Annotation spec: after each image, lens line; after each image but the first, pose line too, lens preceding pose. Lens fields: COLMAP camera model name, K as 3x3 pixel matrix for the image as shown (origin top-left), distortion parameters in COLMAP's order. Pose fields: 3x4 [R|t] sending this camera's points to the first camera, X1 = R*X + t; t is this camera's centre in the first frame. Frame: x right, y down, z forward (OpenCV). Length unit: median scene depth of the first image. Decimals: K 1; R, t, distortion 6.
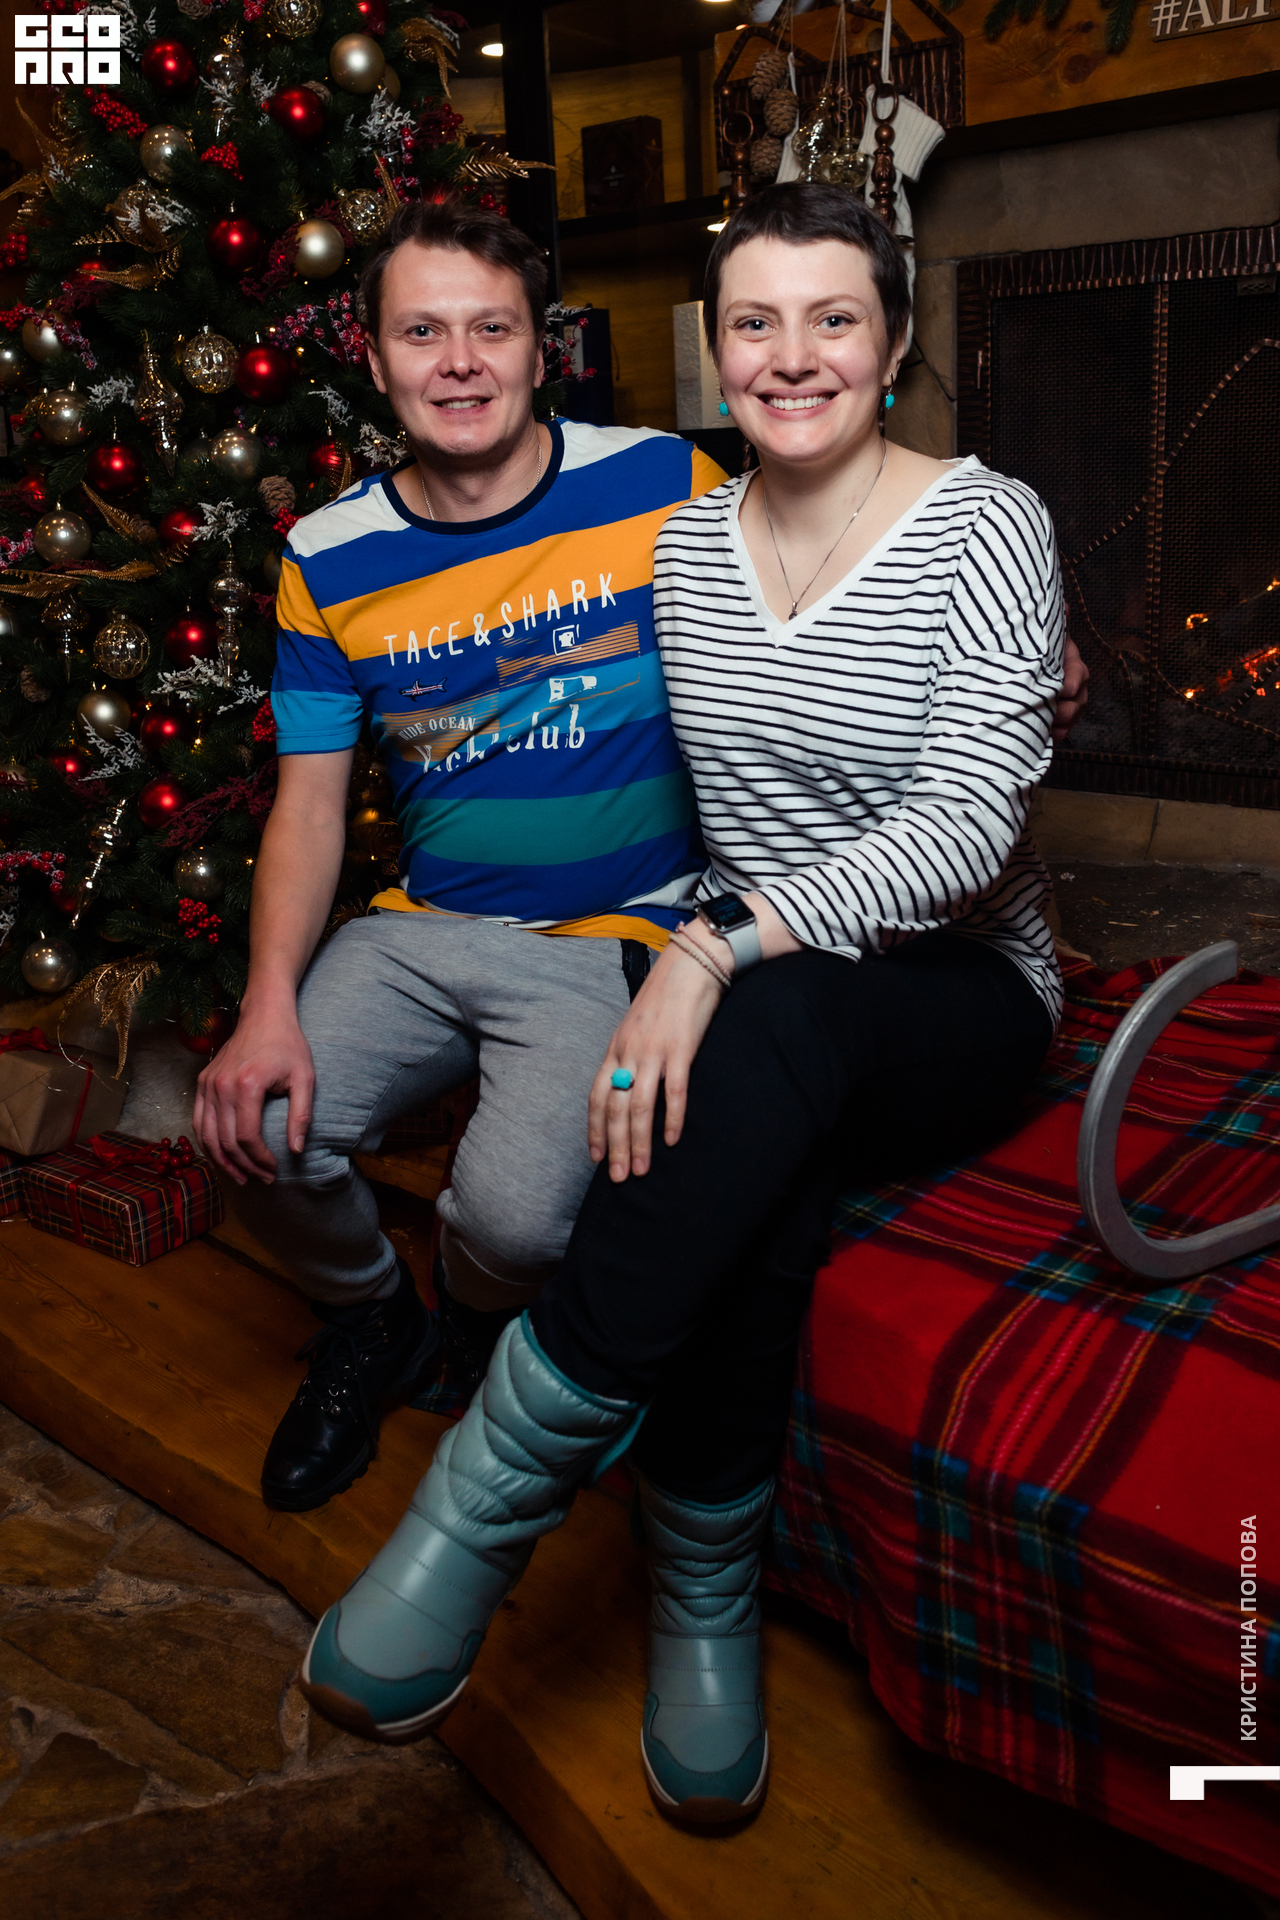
lens RADIAL K [[1585.3, 0, 633.5], [0, 1585.3, 876.7], [0, 0, 1]] dist [-0.094296, 0.082904]
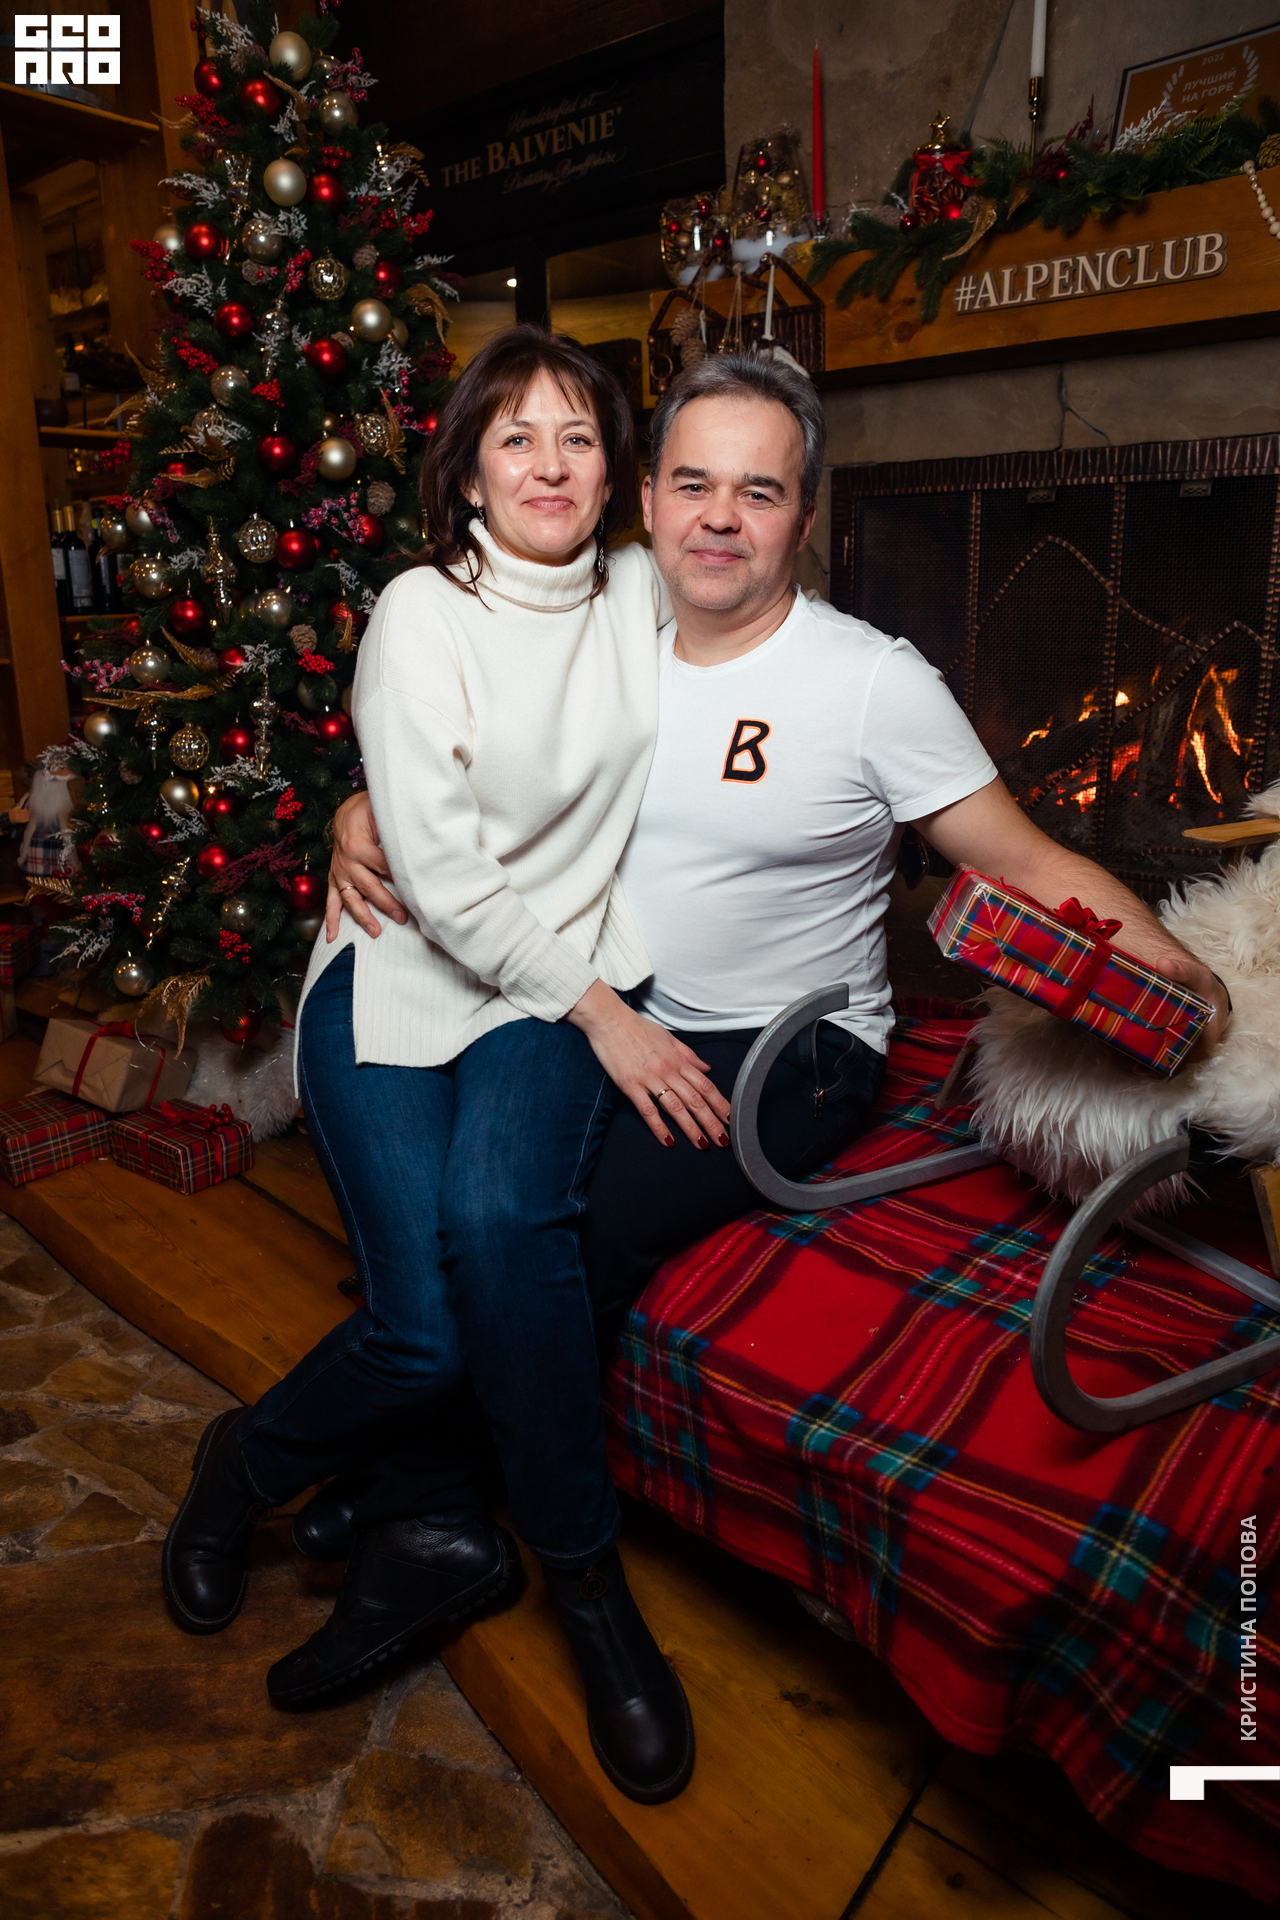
lens RADIAL K [[1321.8, 0, 629.3], [0, 1321.8, 957.5], [0, 0, 1]] dist [-0.092524, 0.081491]
pose [[0.998341, 0.036167, -0.044799, 0.119655], [-0.035184, 0.999127, 0.022532, -0.000986], [0.045574, -0.020918, 0.998742, -0.134898]]
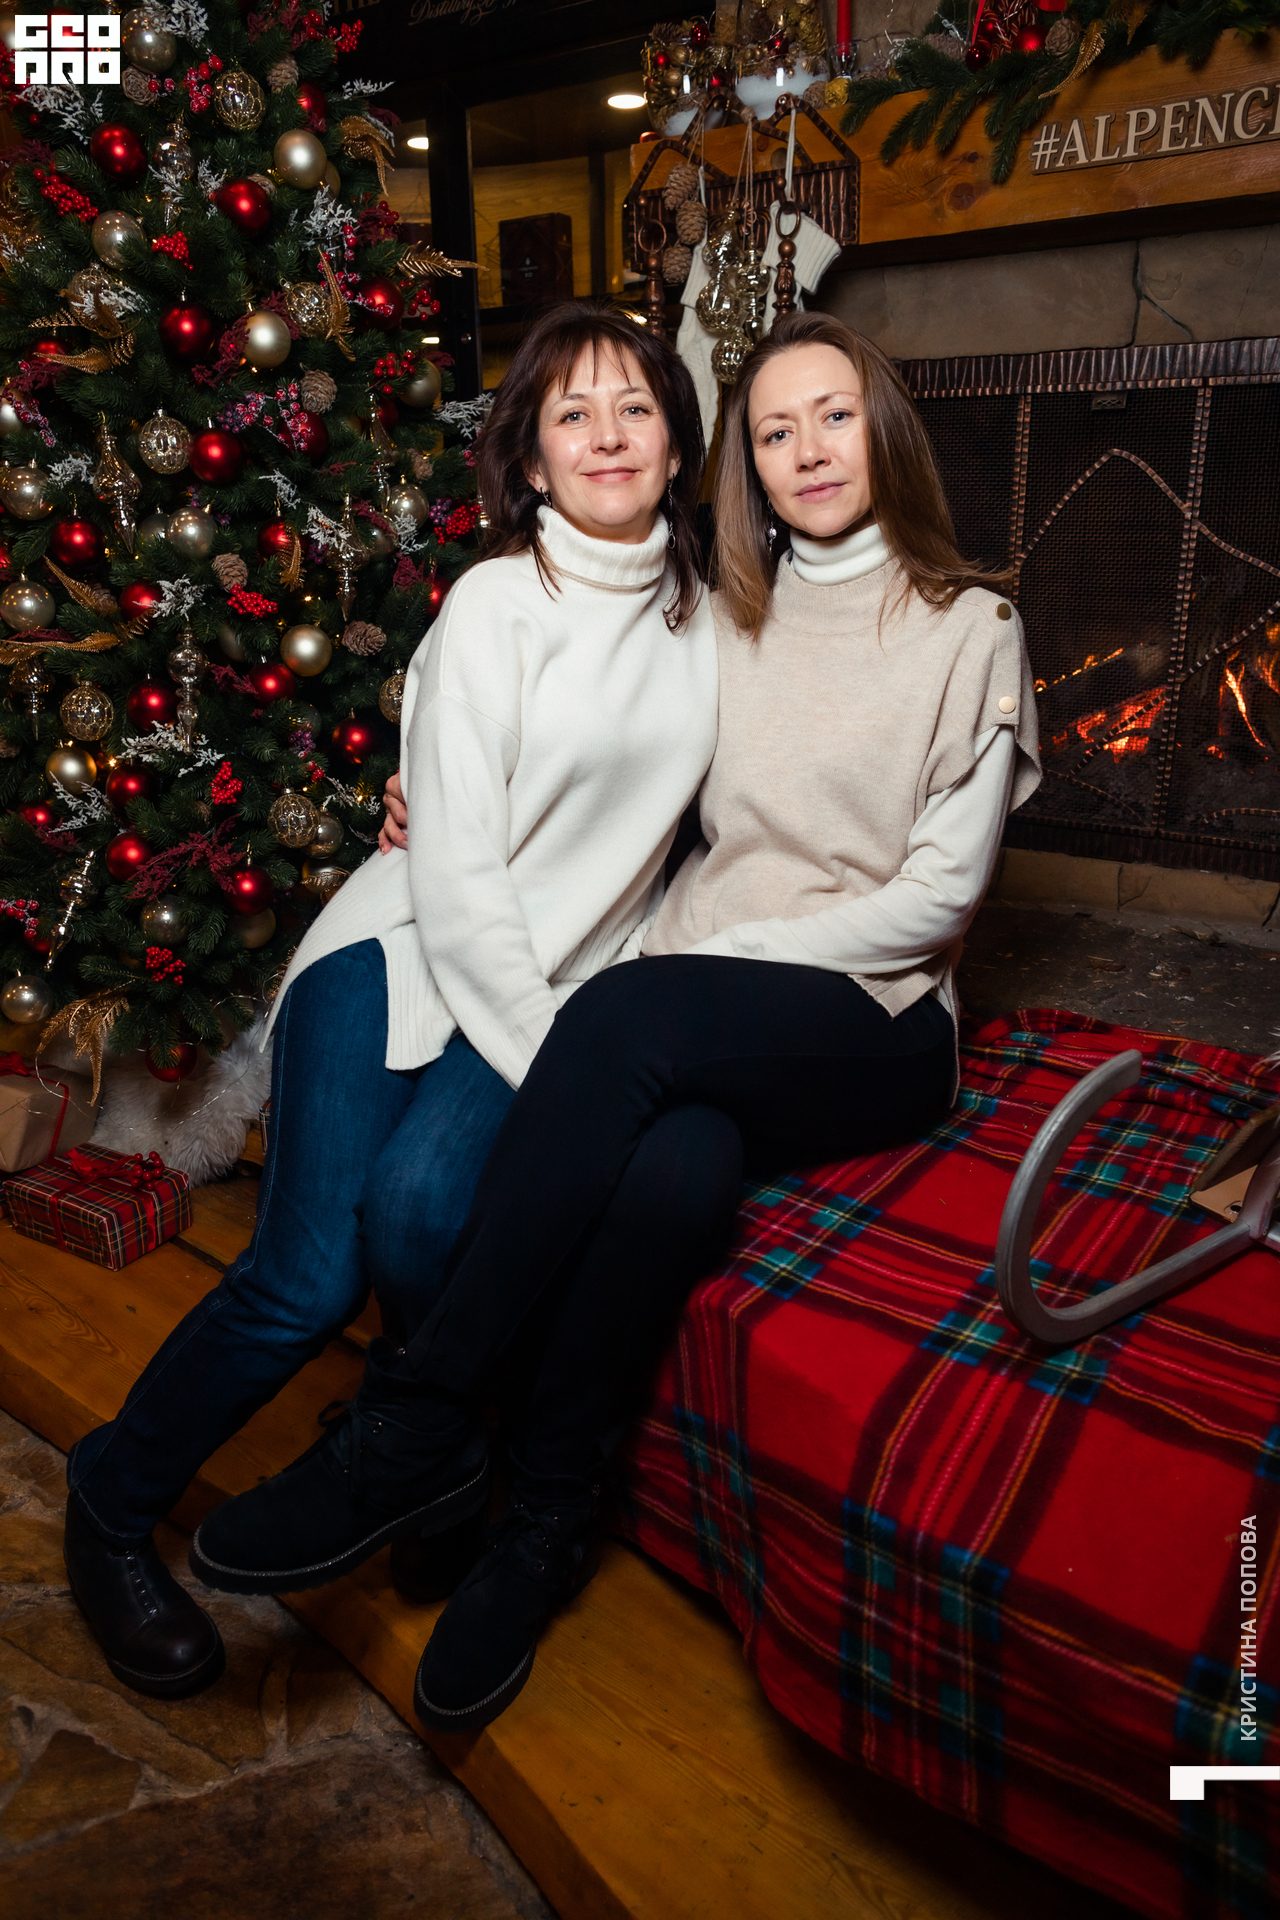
lens RADIAL K [[1321.8, 0, 636.3], [0, 1321.8, 958.1], [0, 0, 1]] dist [-0.092524, 0.081491]
pose [[0.996381, -0.001104, 0.084988, -0.024563], [-0.005465, 0.997015, 0.077015, -0.048147], [-0.084820, -0.077200, 0.993401, 0.061729]]
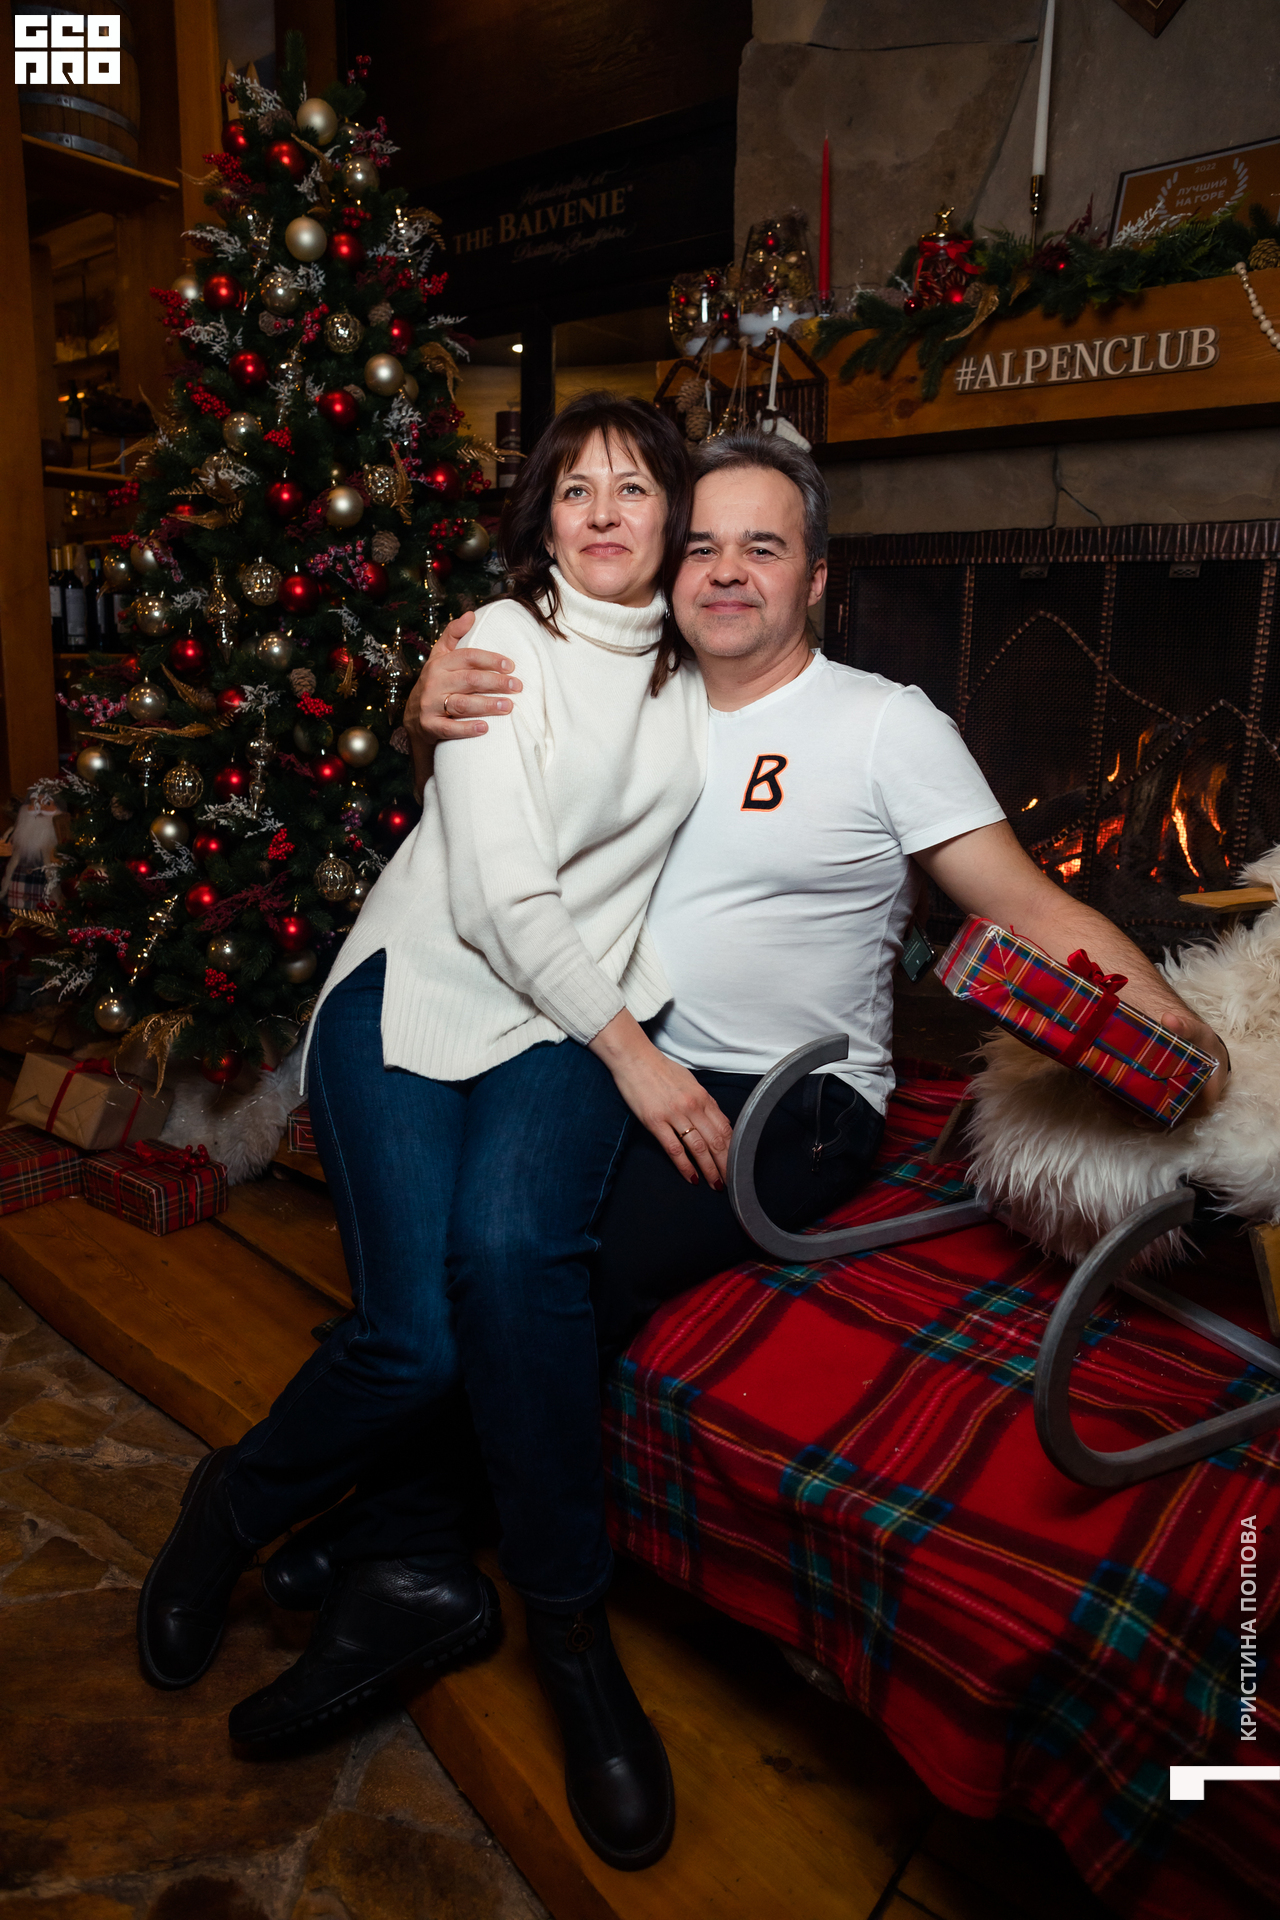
lens RADIAL K [[1321.8, 0, 630.8], [0, 1321.8, 956.7], [0, 0, 1]] dist [-0.092524, 0.081491]
pose [[0.997403, 0.068382, -0.022617, 0.103822], [-0.069019, 0.997204, -0.028655, 0.010323], [0.020594, 0.030142, 0.999333, -0.136606]]
